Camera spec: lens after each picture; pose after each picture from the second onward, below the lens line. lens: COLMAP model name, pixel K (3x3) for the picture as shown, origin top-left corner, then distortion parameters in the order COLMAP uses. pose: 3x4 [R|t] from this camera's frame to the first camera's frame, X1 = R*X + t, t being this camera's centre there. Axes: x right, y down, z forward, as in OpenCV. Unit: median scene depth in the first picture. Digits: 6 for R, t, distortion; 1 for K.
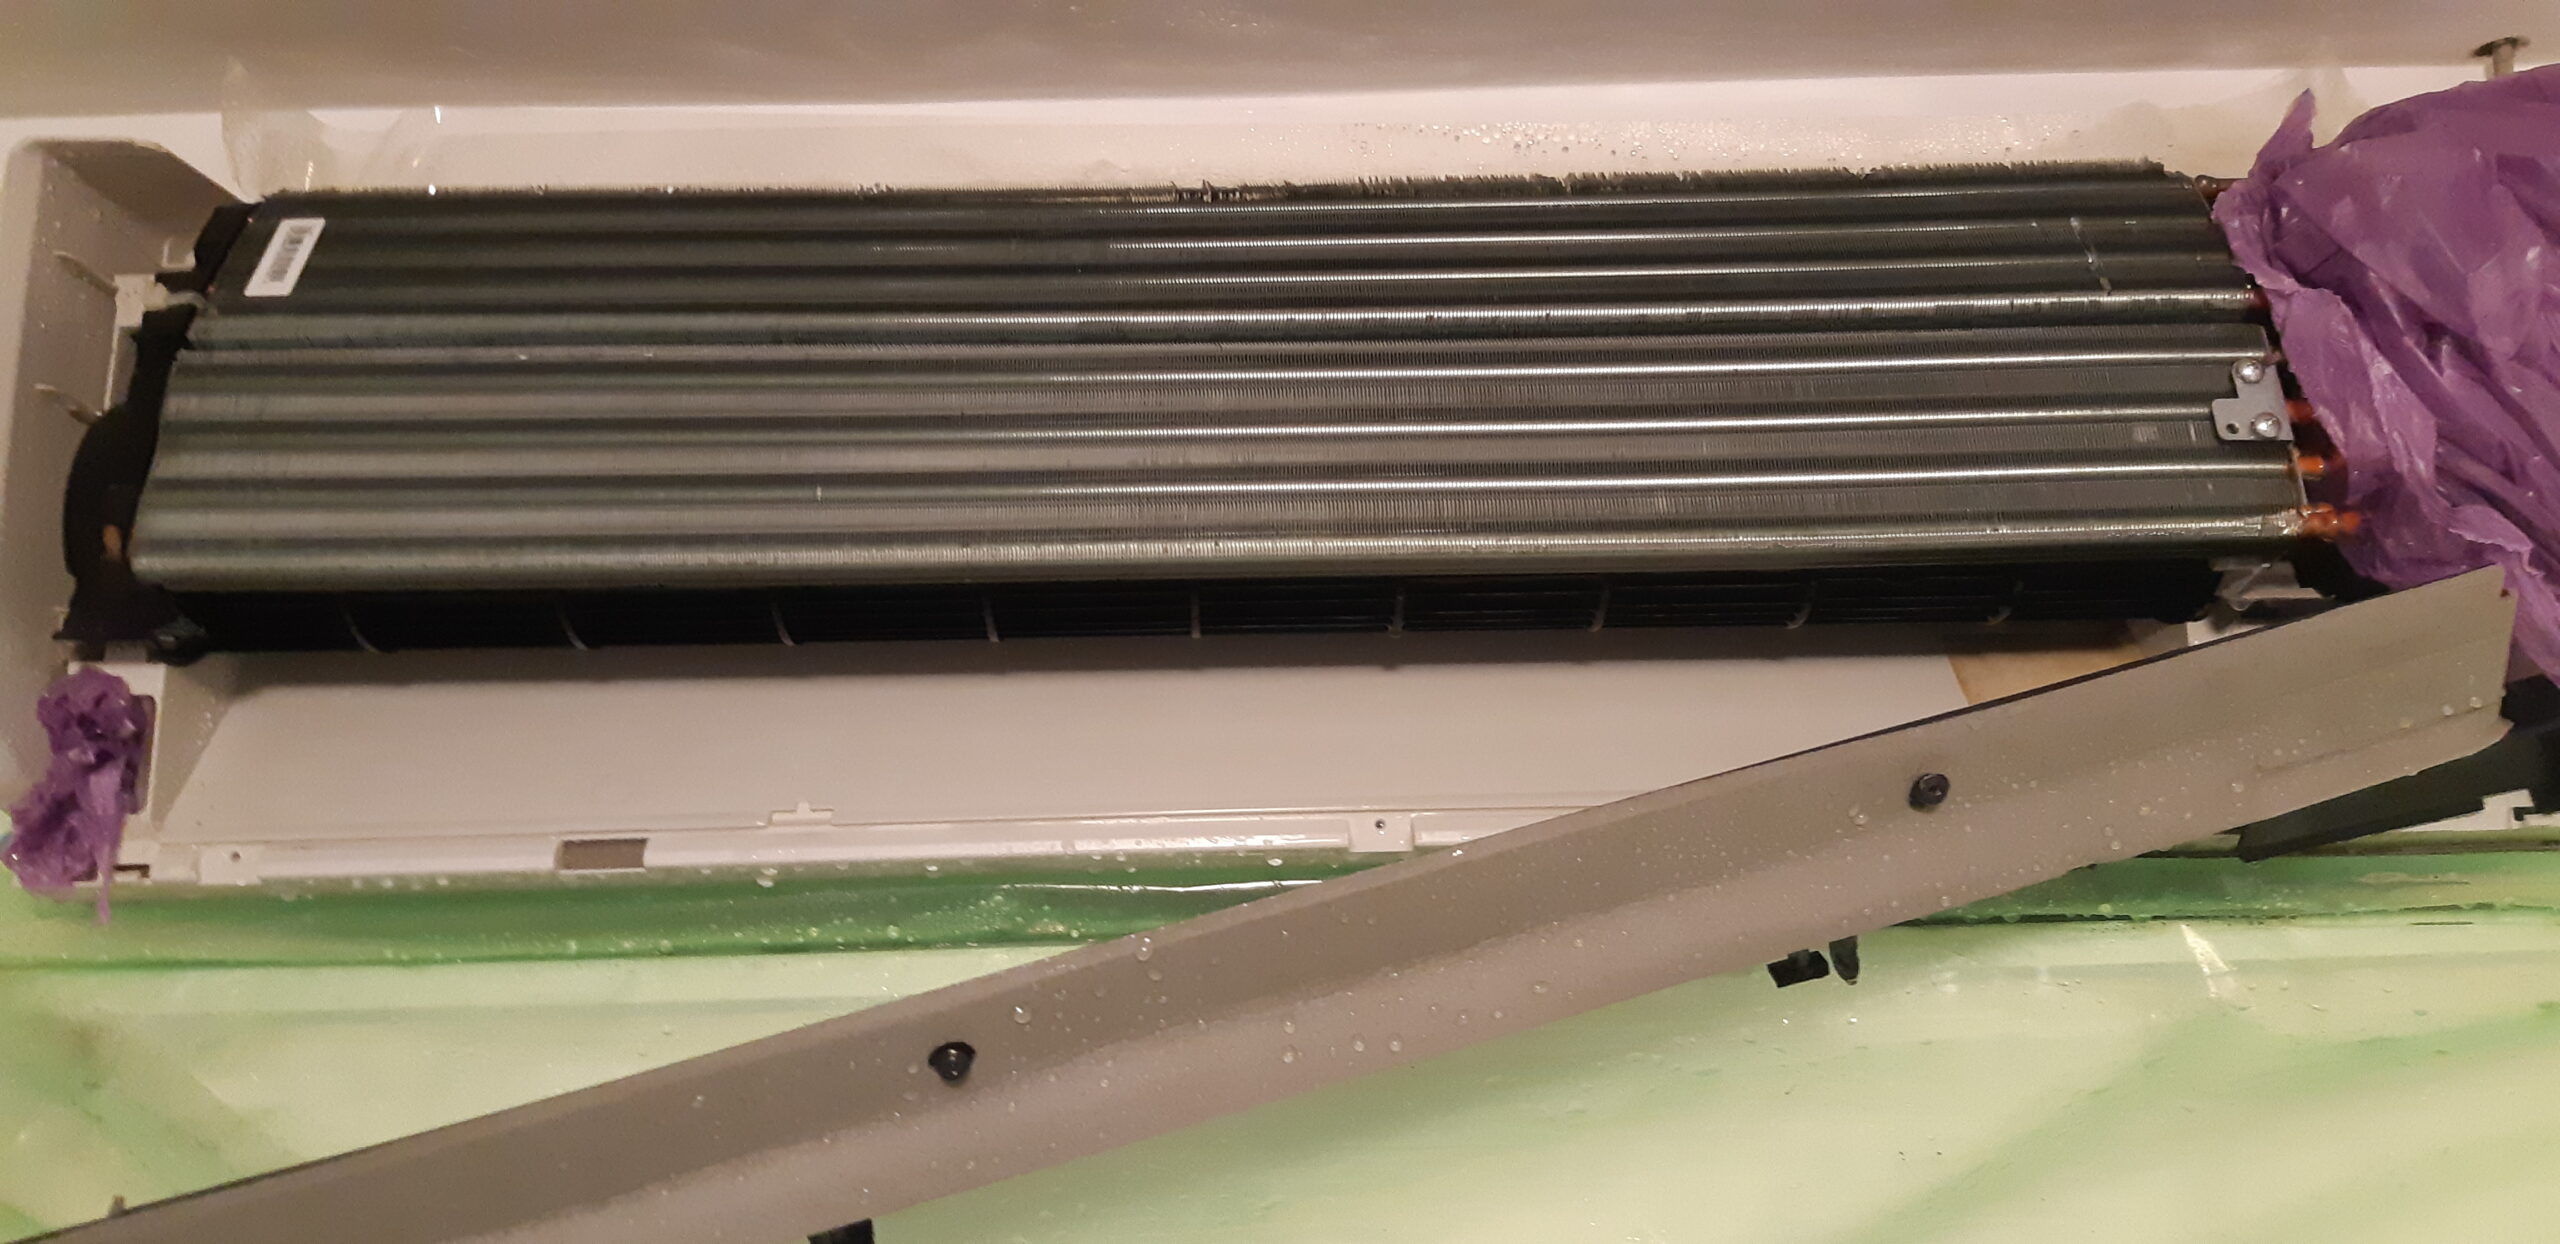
lens RADIAL K [[2004.2, 0, 1280.0], [0, 2004.2, 622.0], [0, 0, 1]] dist [0.071371, -0.166772]
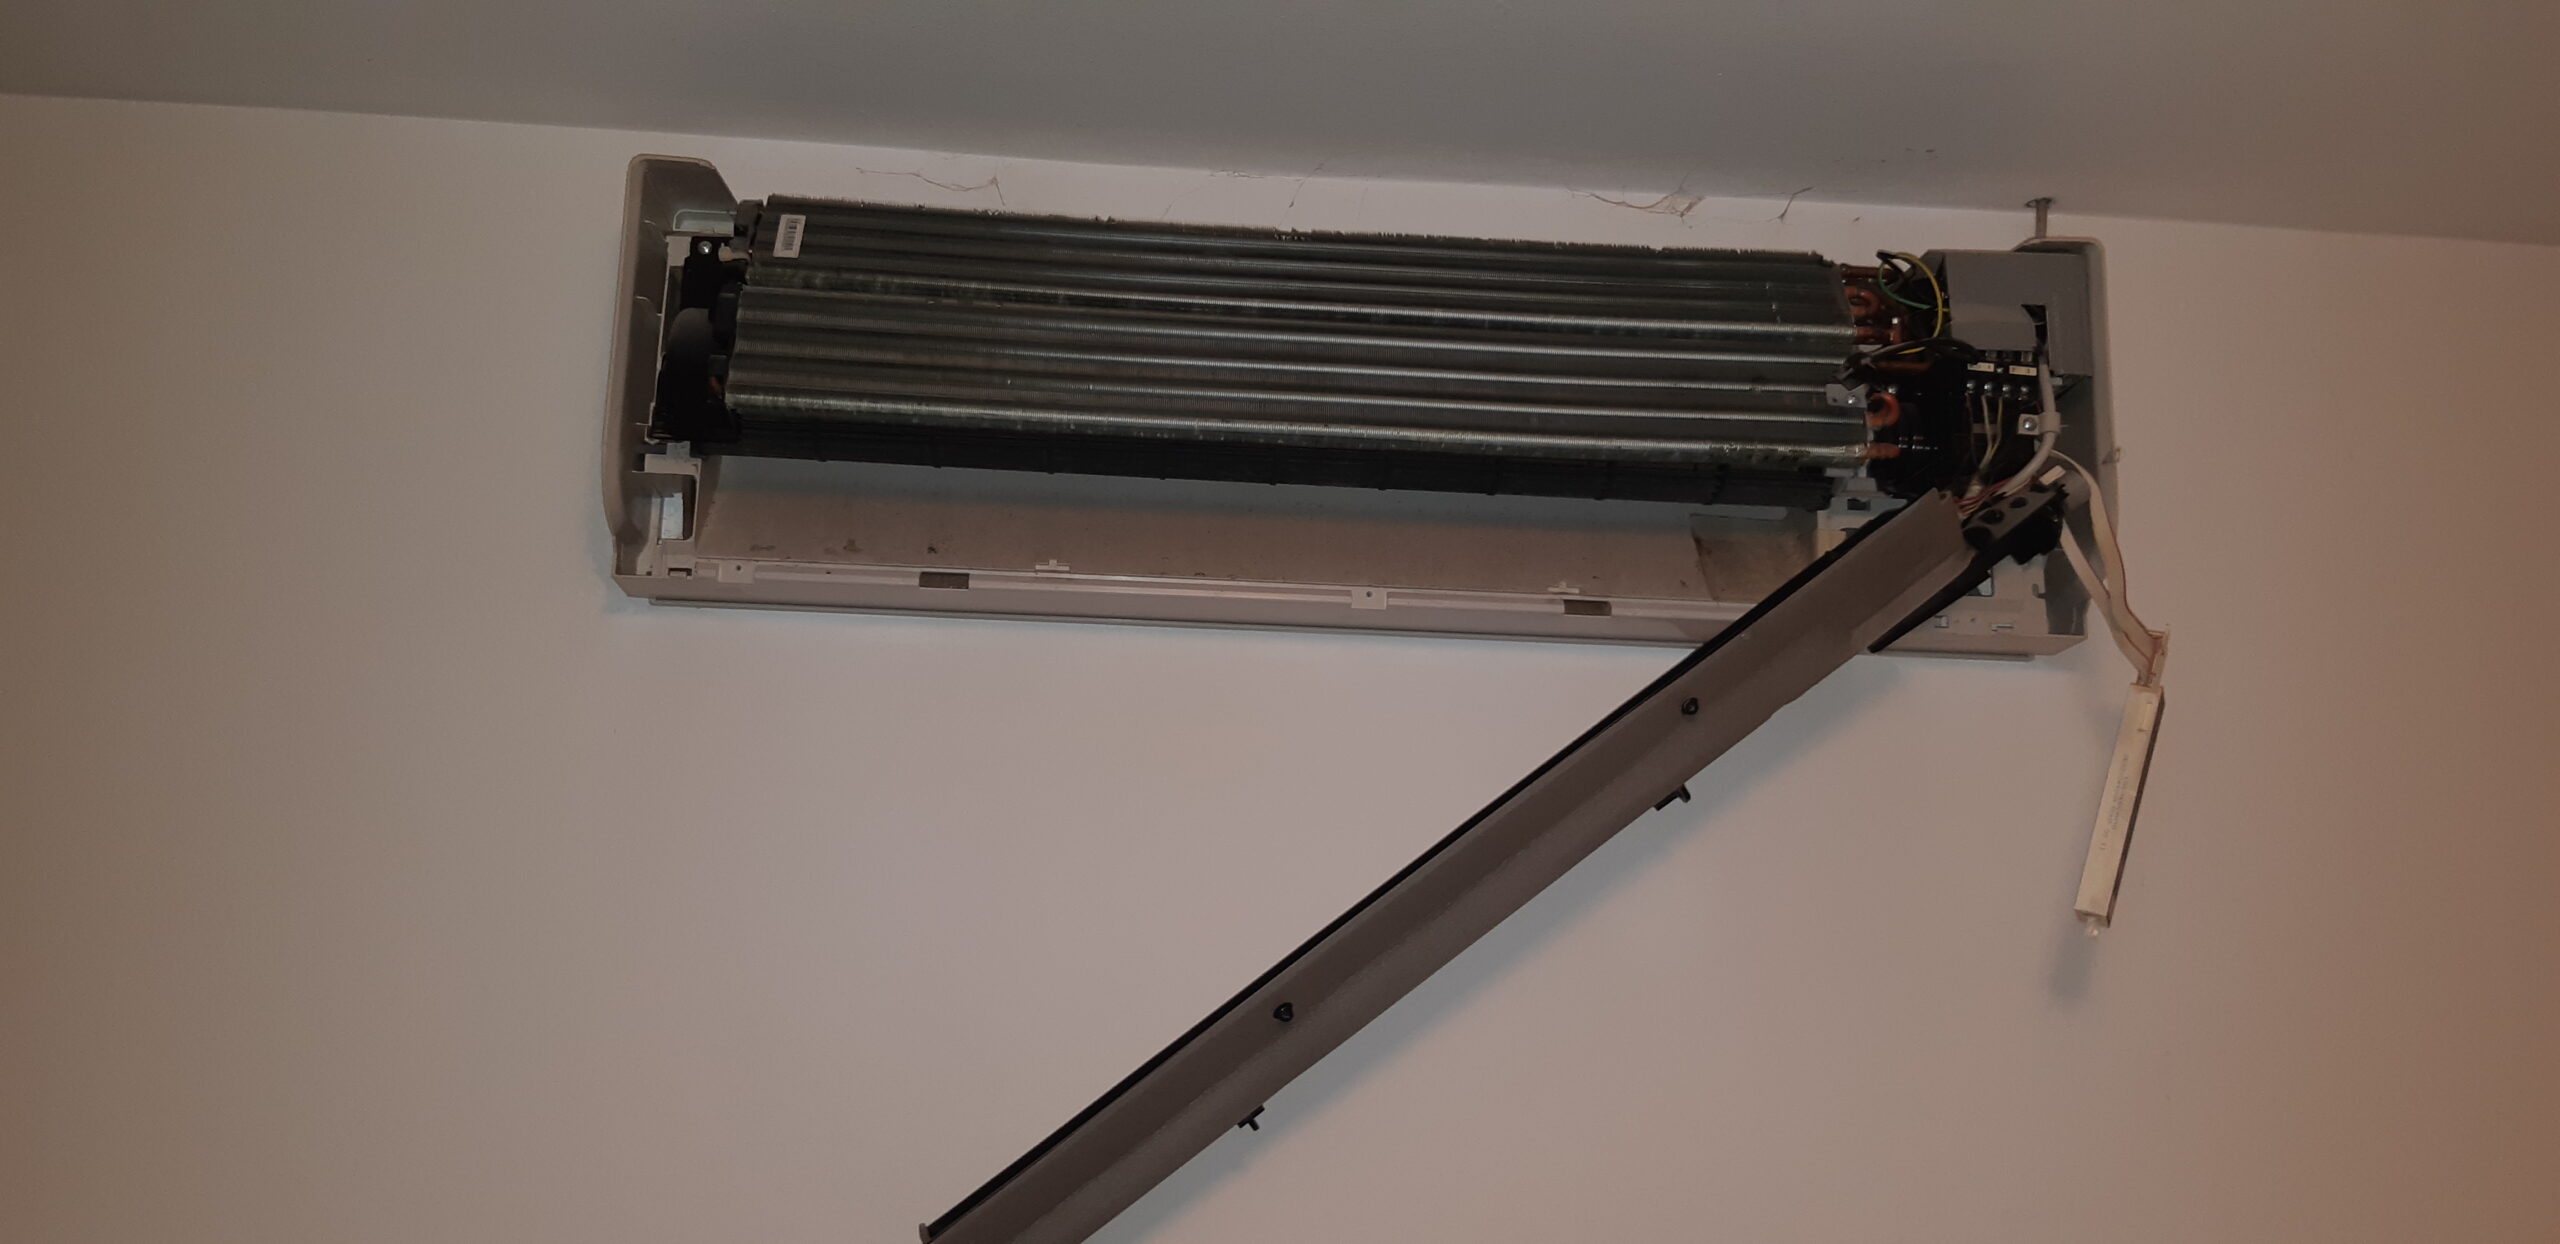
lens RADIAL K [[1925.4, 0, 1266.6], [0, 1925.4, 626.1], [0, 0, 1]] dist [0.154331, -0.140255]
pose [[0.997151, 0.061332, 0.043911, -0.124083], [-0.061692, 0.998071, 0.006885, 0.131579], [-0.043404, -0.009575, 0.999012, -0.781316]]
